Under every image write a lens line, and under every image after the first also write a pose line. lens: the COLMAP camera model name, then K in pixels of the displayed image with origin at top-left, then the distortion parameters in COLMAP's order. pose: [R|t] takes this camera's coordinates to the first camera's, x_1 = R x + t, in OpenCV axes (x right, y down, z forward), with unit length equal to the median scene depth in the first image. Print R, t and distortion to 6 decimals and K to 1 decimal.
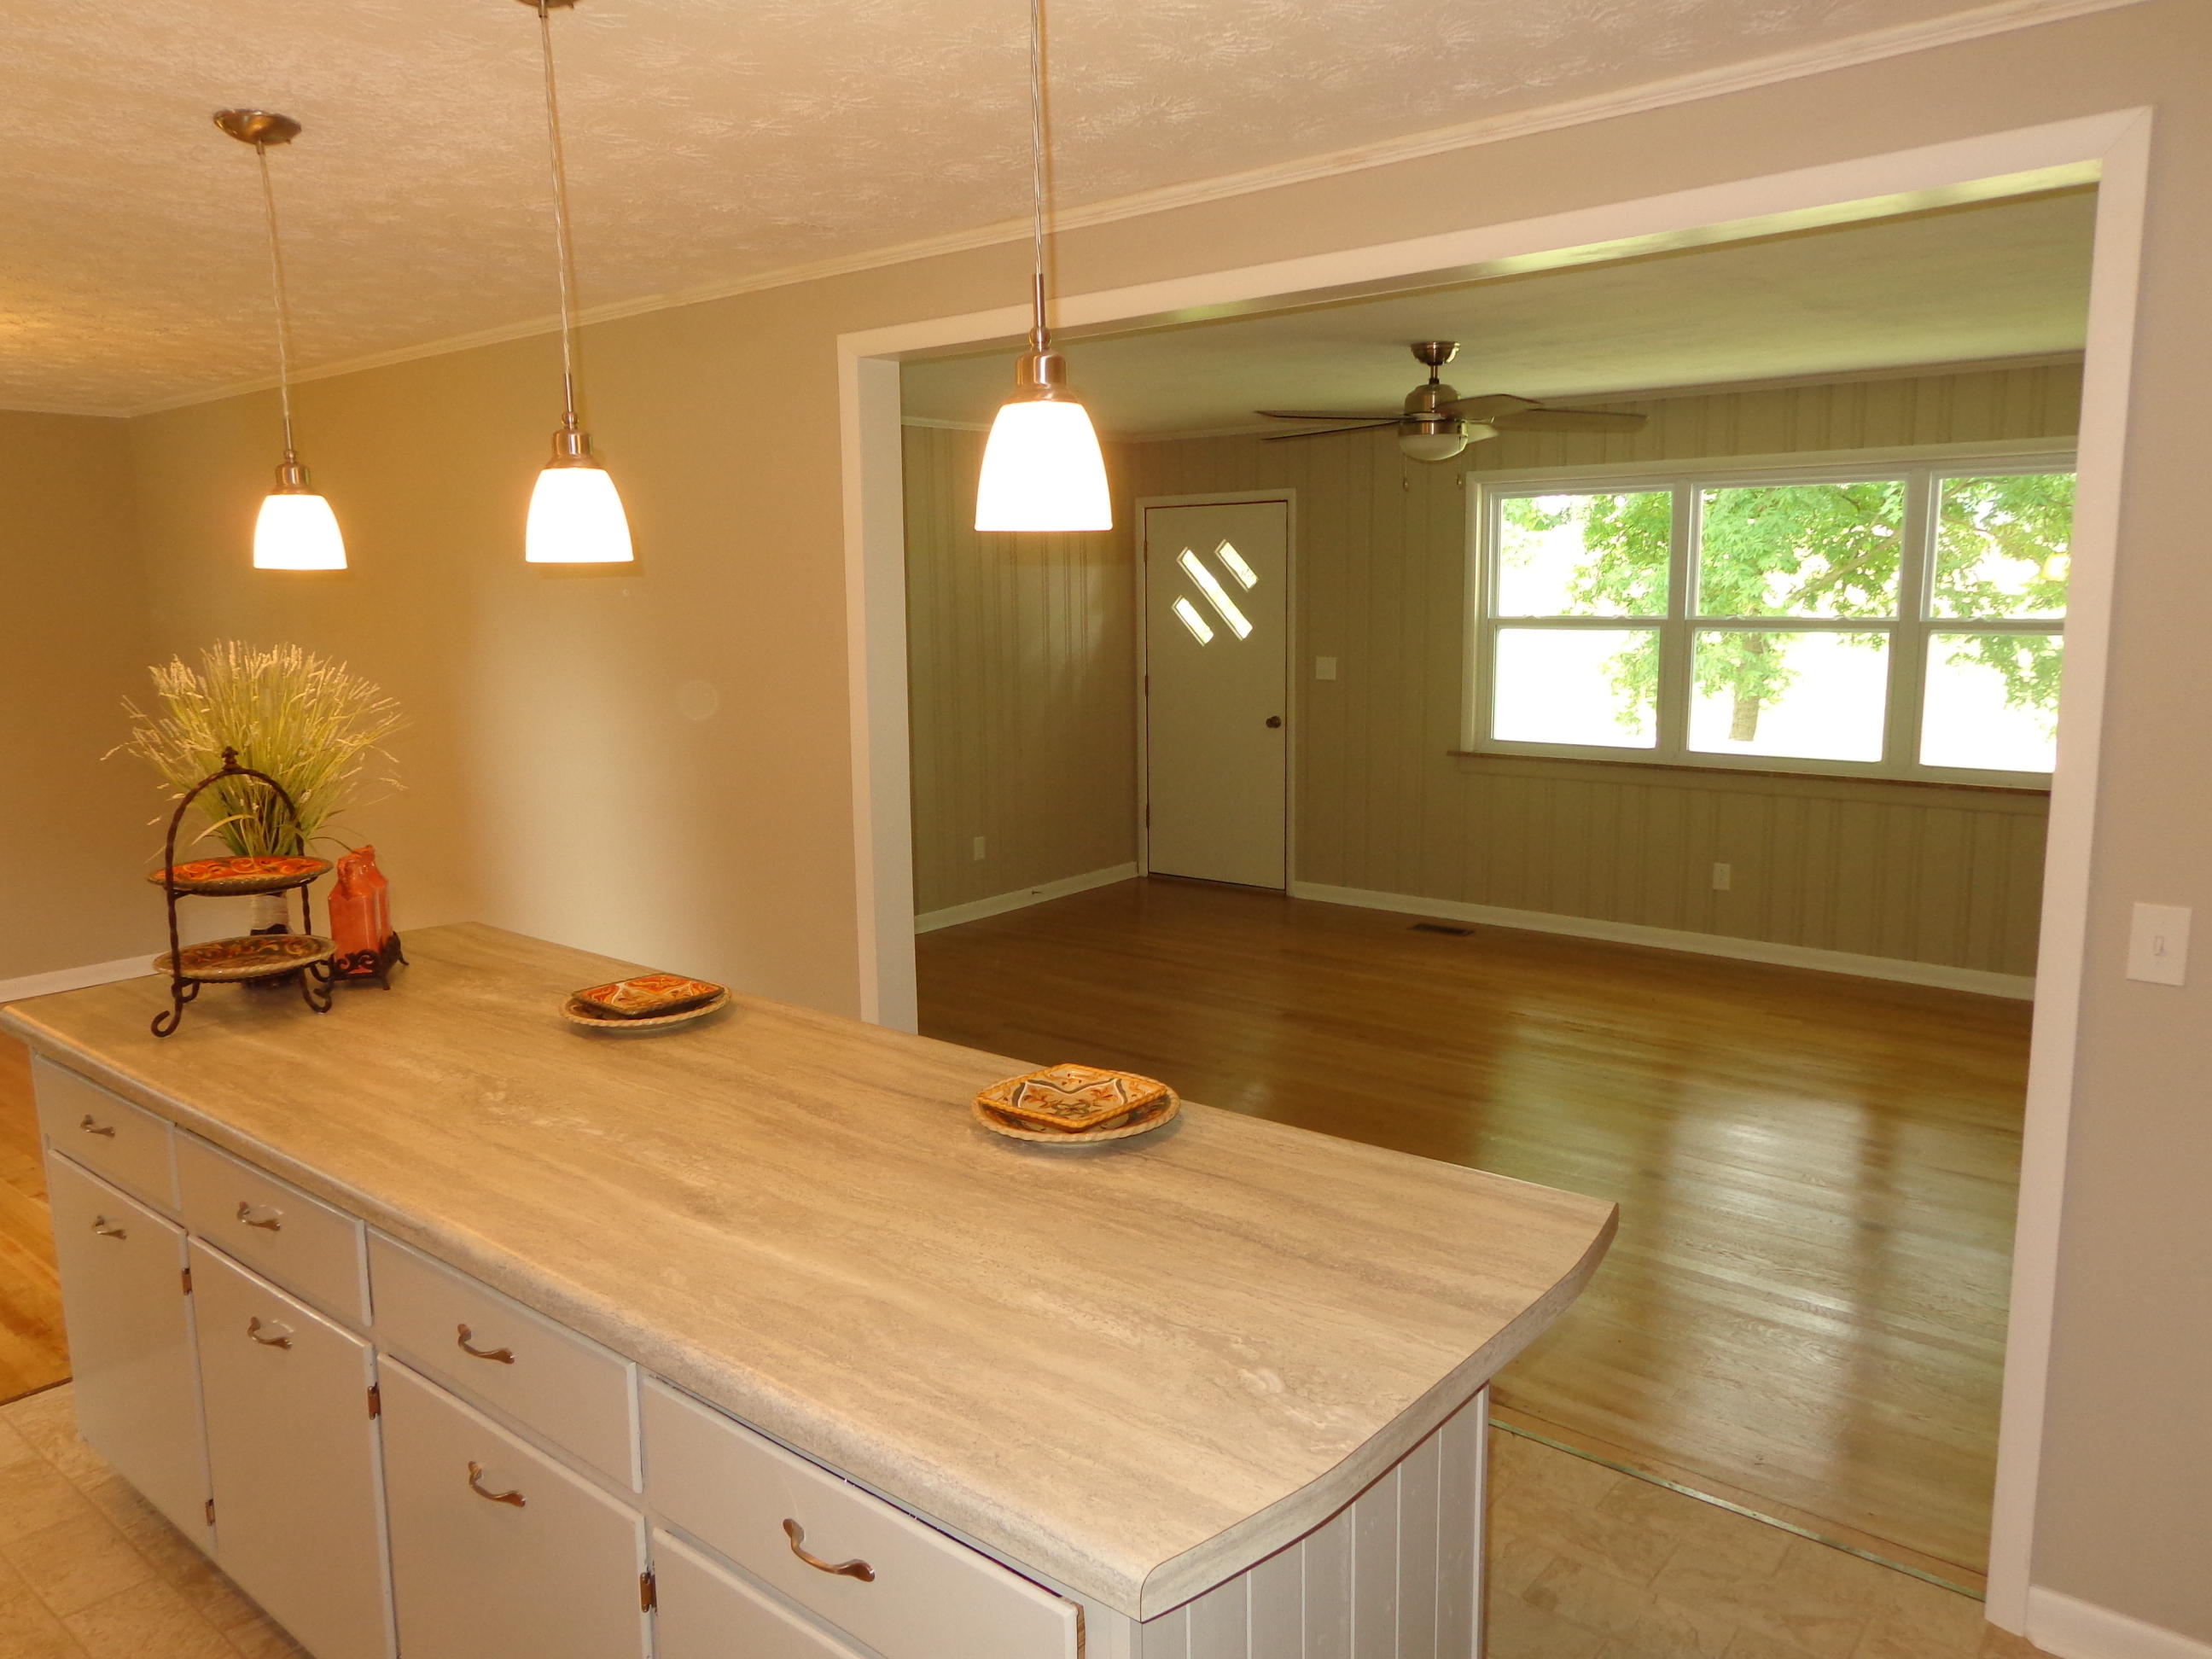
lens RADIAL K [[1561.7, 0, 1094.0], [0, 1561.7, 822.9], [0, 0, 1]] dist [-0.003277, 0.016763]
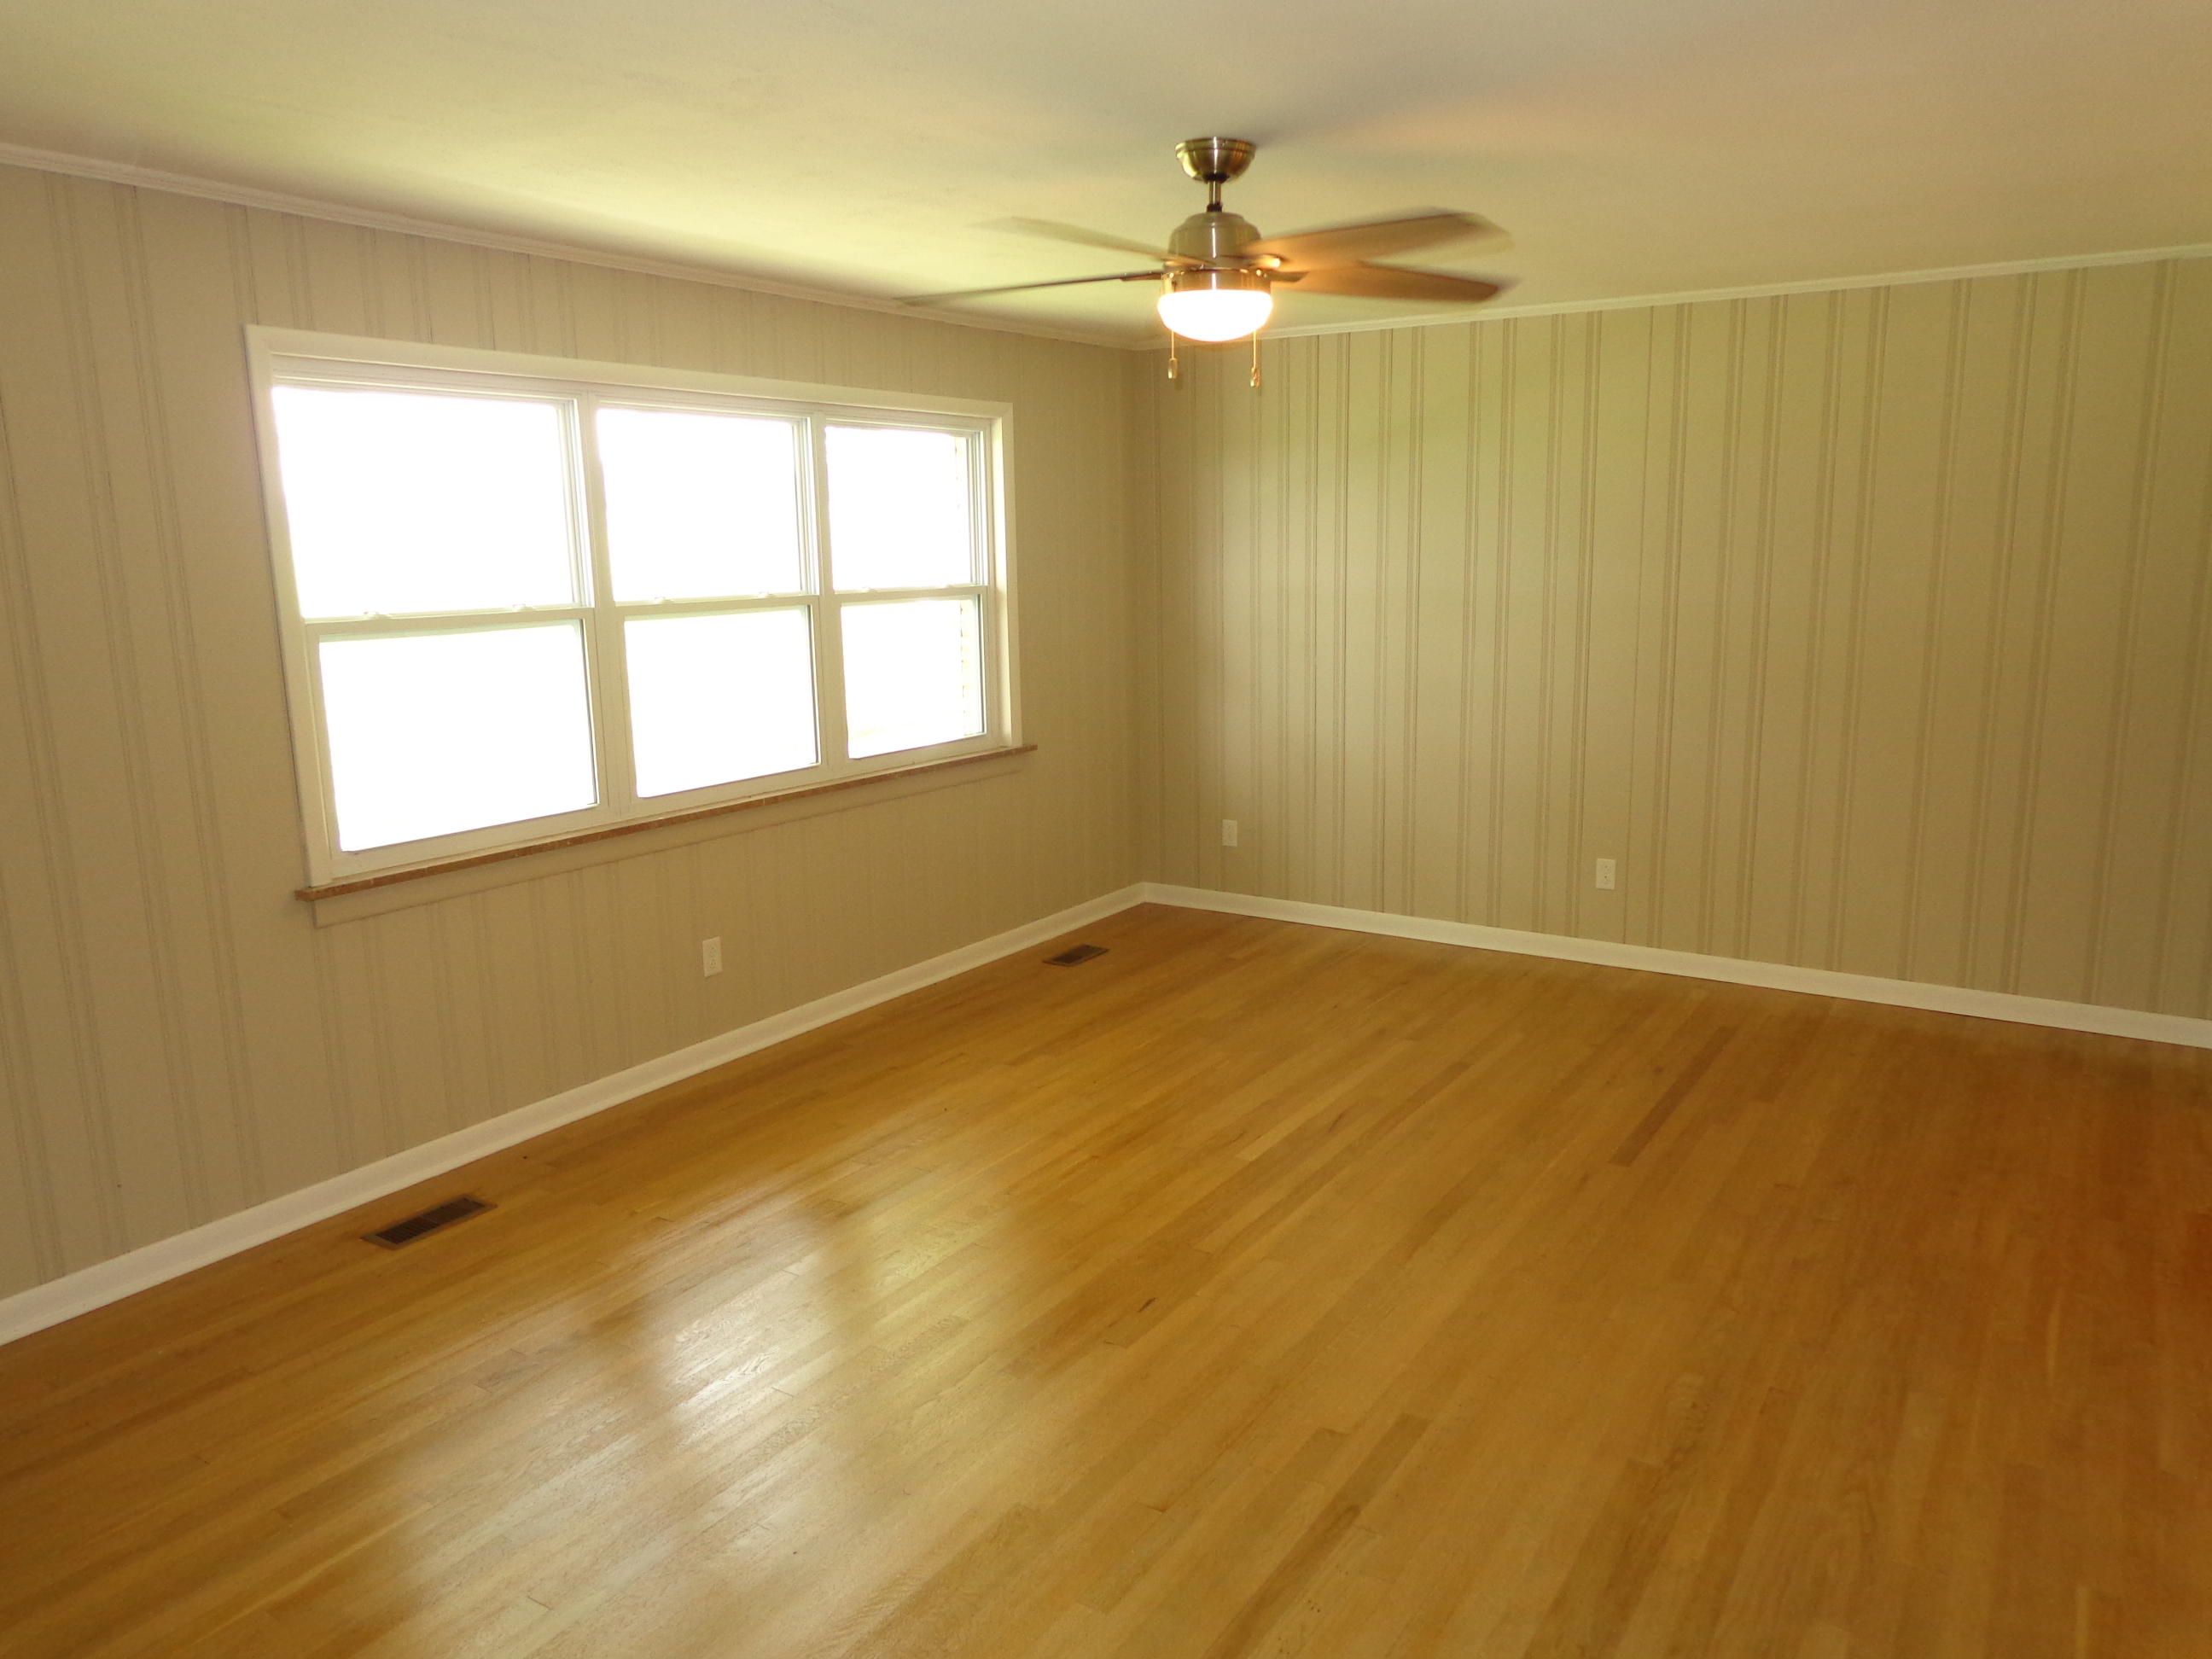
lens RADIAL K [[1561.7, 0, 1115.3], [0, 1561.7, 833.0], [0, 0, 1]] dist [-0.003277, 0.016763]
pose [[-0.124784, -0.173918, 0.976822, -0.265906], [0.166426, 0.966899, 0.193412, -0.108688], [-0.978126, 0.186703, -0.091709, 0.725248]]
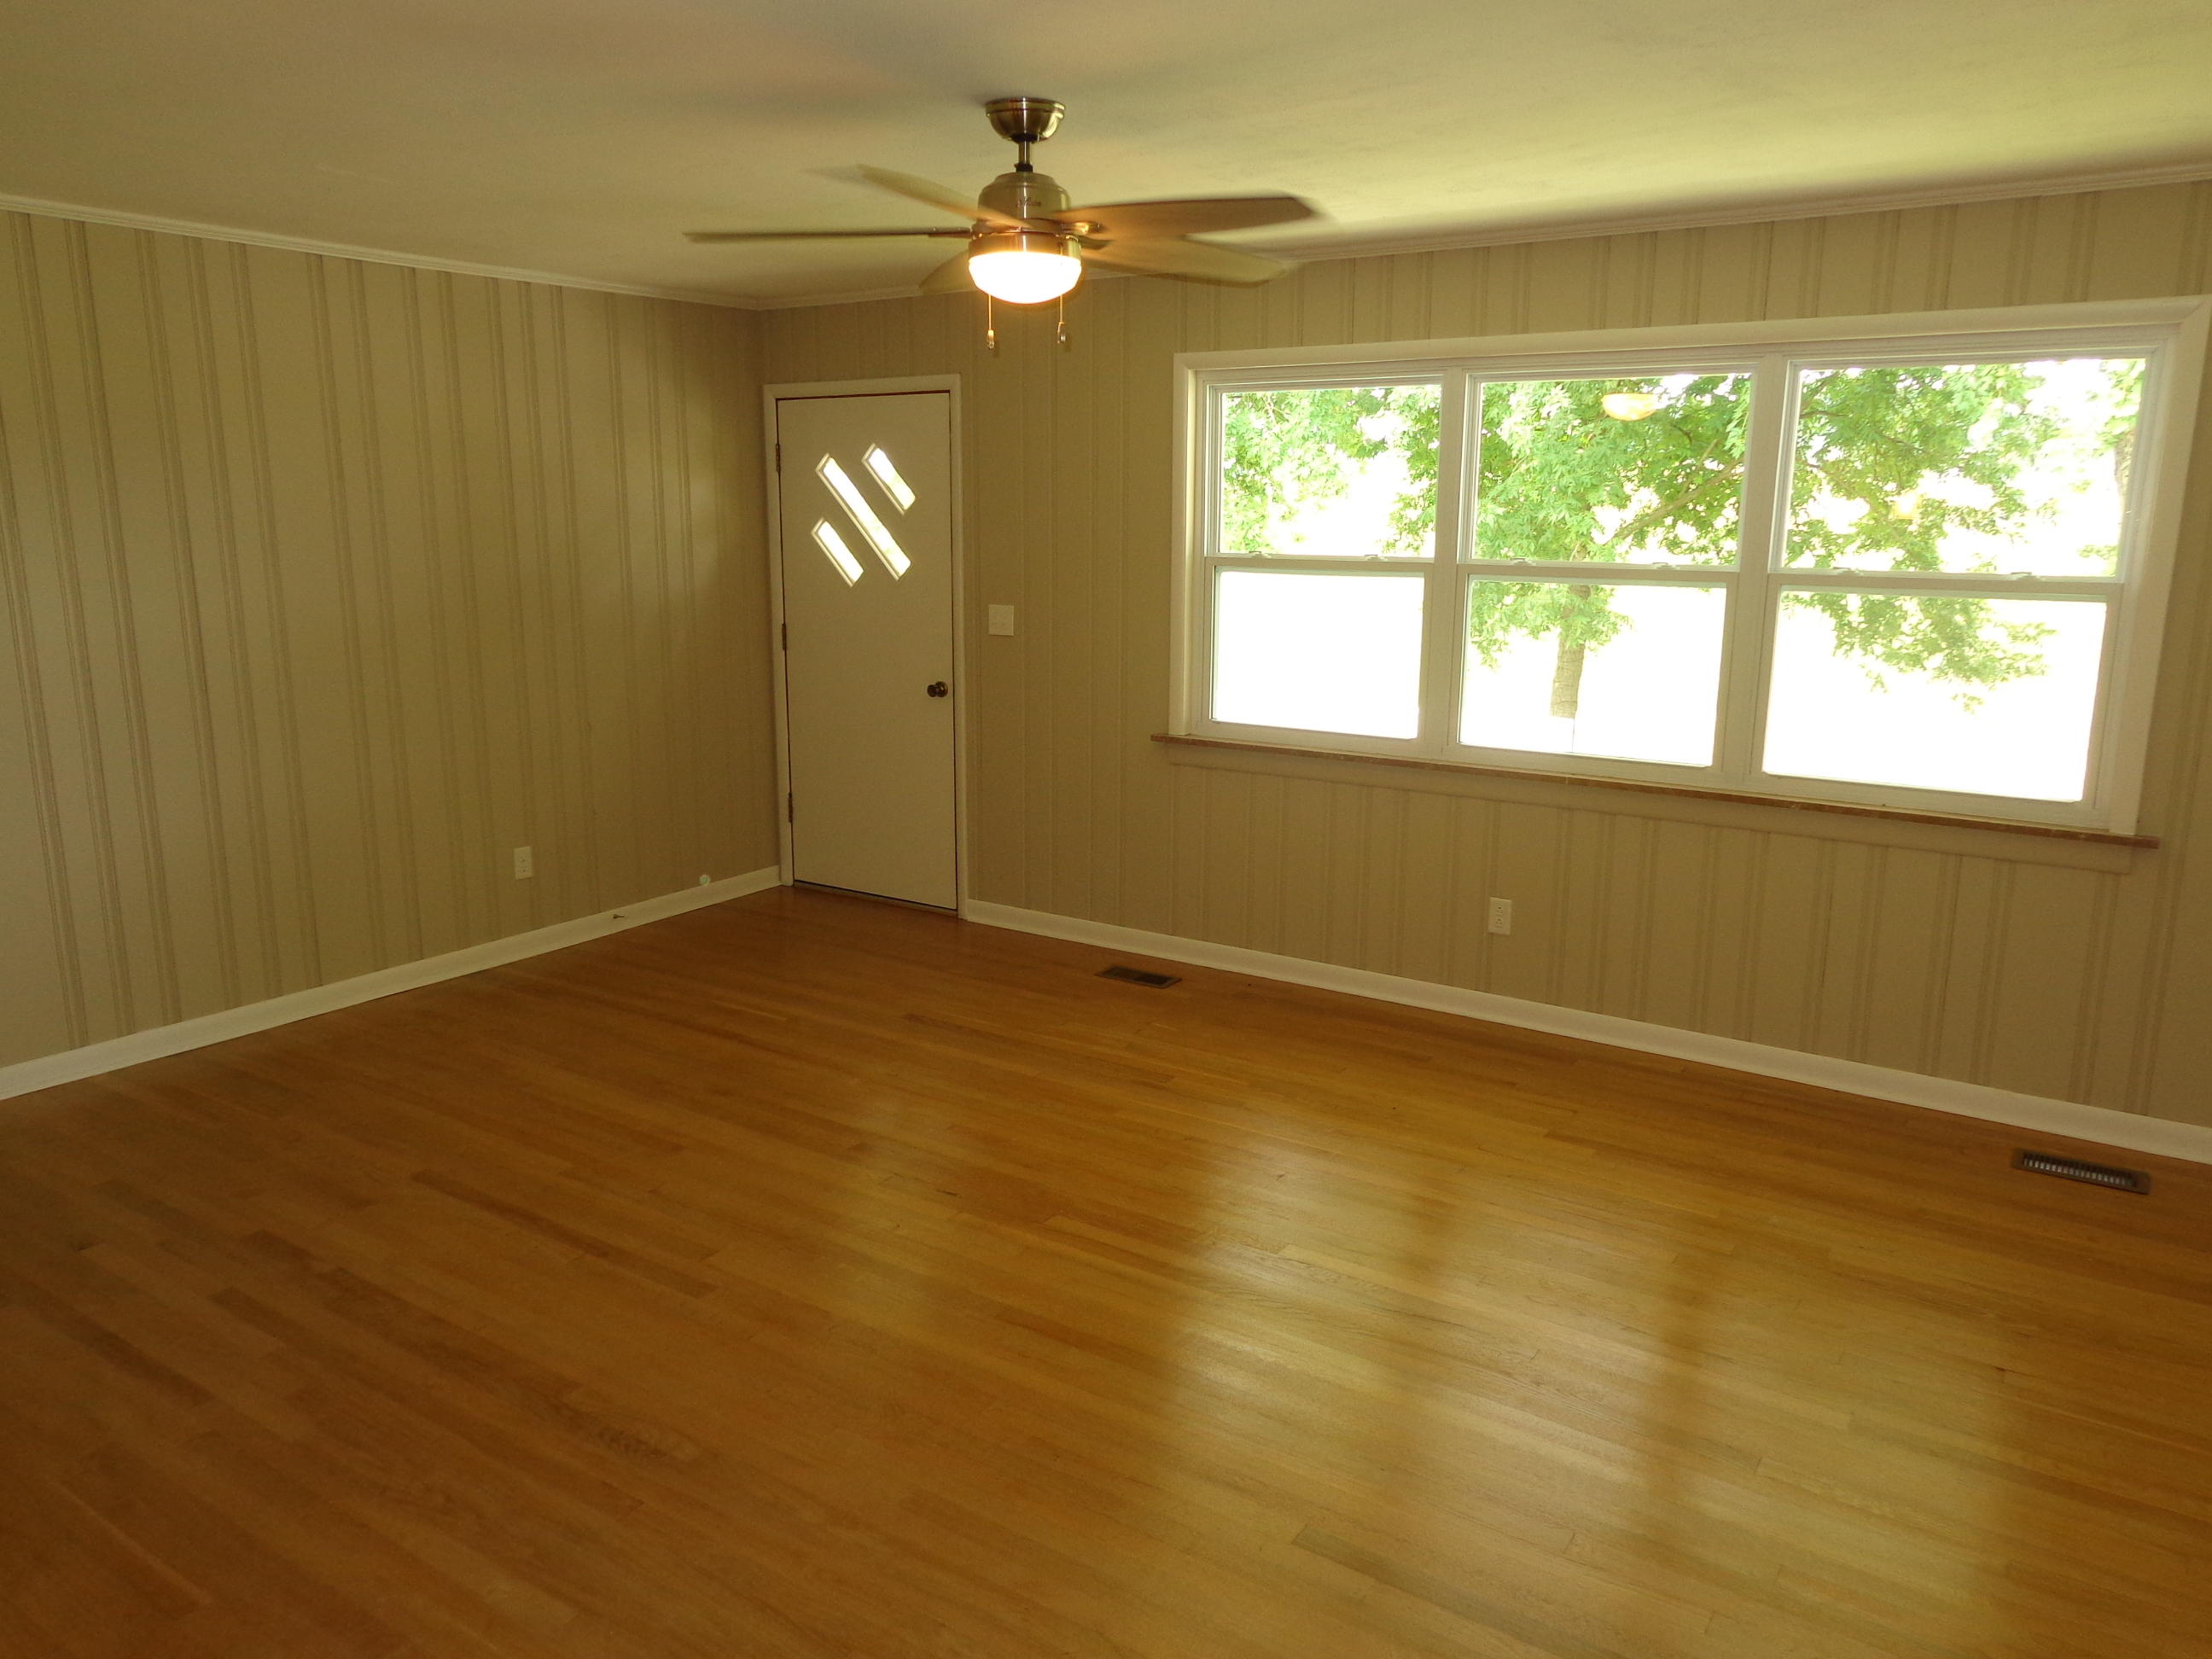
lens RADIAL K [[1561.7, 0, 1098.1], [0, 1561.7, 822.1], [0, 0, 1]] dist [-0.003277, 0.016763]
pose [[0.995349, -0.000106, 0.096335, 0.119073], [-0.004370, 0.998920, 0.046255, -0.035945], [-0.096236, -0.046461, 0.994274, 0.241502]]
